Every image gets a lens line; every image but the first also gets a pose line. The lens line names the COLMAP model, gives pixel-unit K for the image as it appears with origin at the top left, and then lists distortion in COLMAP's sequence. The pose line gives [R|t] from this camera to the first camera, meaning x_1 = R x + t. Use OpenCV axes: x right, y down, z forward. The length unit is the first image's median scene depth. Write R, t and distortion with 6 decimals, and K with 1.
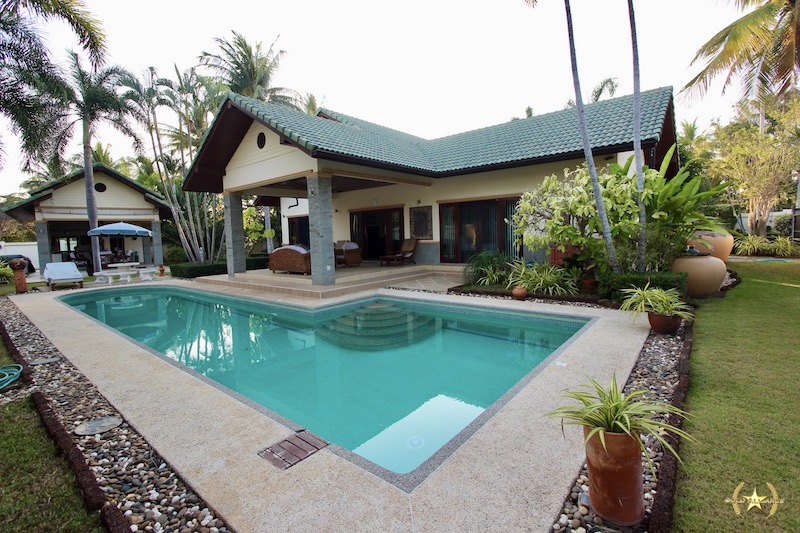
lens RADIAL K [[367.9, 0, 403.7], [0, 367.9, 258.9], [0, 0, 1]] dist [-0.007777, 0.000442]
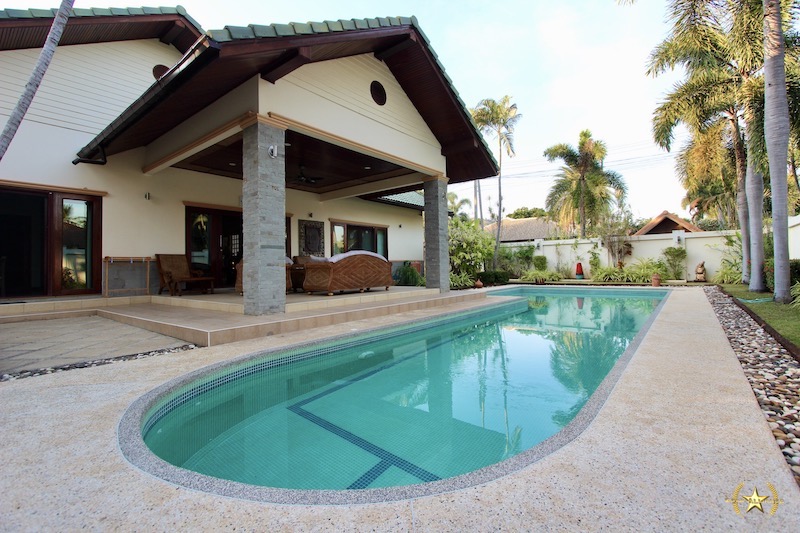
lens RADIAL K [[367.9, 0, 403.7], [0, 367.9, 258.9], [0, 0, 1]] dist [-0.007777, 0.000442]
pose [[-0.014299, 0.059086, 0.998150, -0.843855], [0.090378, 0.994243, -0.057560, 0.022774], [-0.995805, 0.089388, -0.019557, 0.796754]]
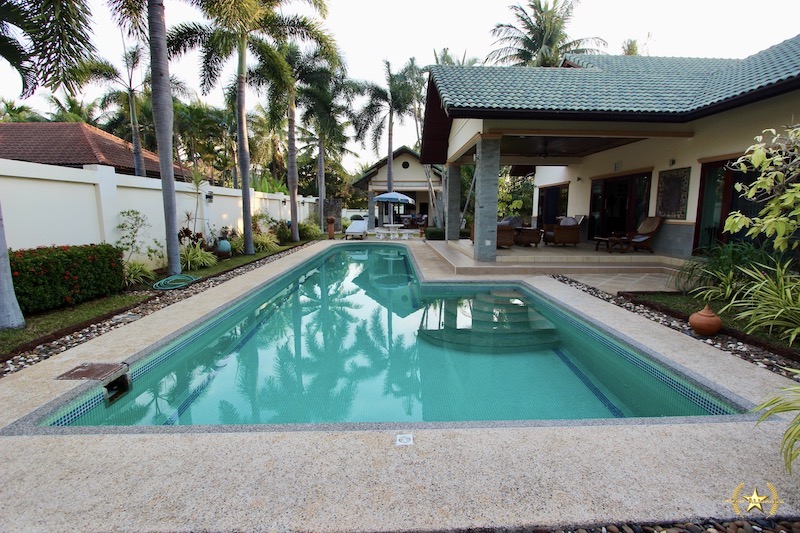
lens RADIAL K [[367.9, 0, 403.7], [0, 367.9, 258.9], [0, 0, 1]] dist [-0.007777, 0.000442]
pose [[0.656144, 0.135788, -0.742318, 0.238003], [-0.078924, 0.990631, 0.111449, -0.015264], [0.750497, -0.014540, 0.660714, 0.184981]]
